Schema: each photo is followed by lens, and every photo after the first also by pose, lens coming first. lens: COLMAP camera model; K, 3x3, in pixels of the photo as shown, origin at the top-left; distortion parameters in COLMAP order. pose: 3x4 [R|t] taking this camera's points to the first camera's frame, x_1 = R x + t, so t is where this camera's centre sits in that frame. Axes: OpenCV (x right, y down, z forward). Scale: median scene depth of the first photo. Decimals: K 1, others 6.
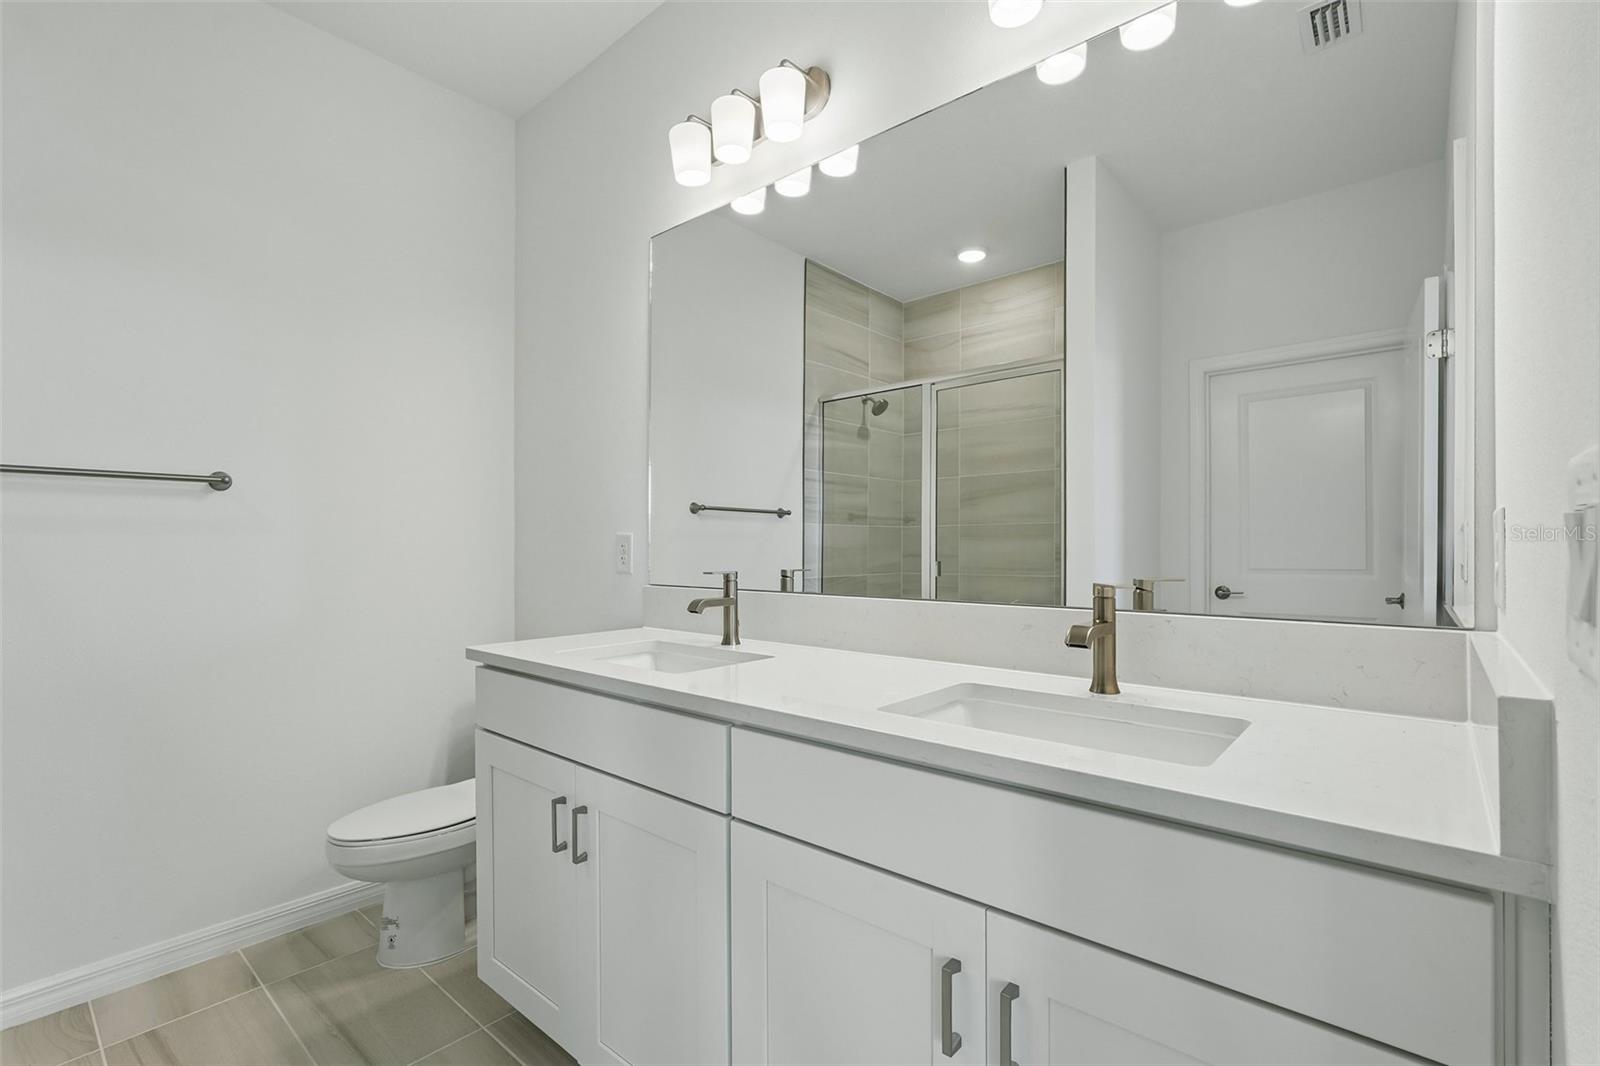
lens RADIAL K [[719.7, 0, 798.3], [0, 719.7, 526.2], [0, 0, 1]] dist [-0.001191, 0.000510]
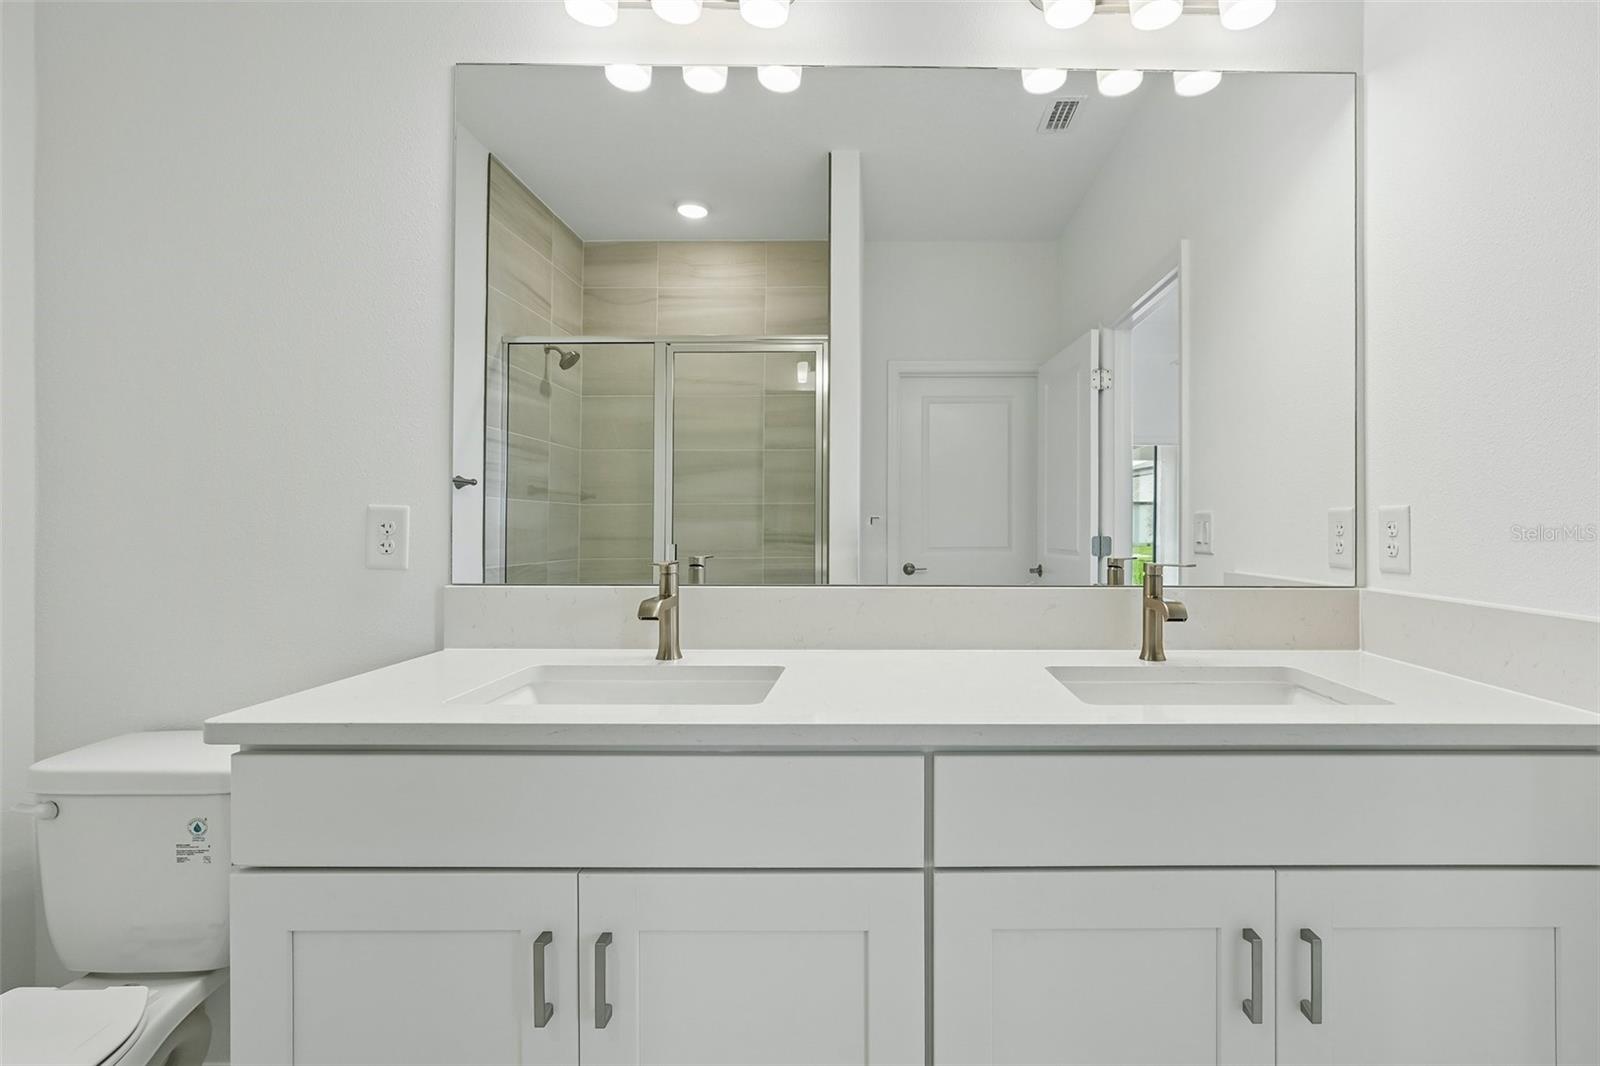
lens RADIAL K [[732.4, 0, 794.8], [0, 732.4, 544.7], [0, 0, 1]] dist [-0.030276, 0.000116]
pose [[0.756725, -0.016055, 0.653536, -0.253860], [-0.021186, 0.998571, 0.049062, 0.002830], [-0.653390, -0.050972, 0.755304, 0.177132]]
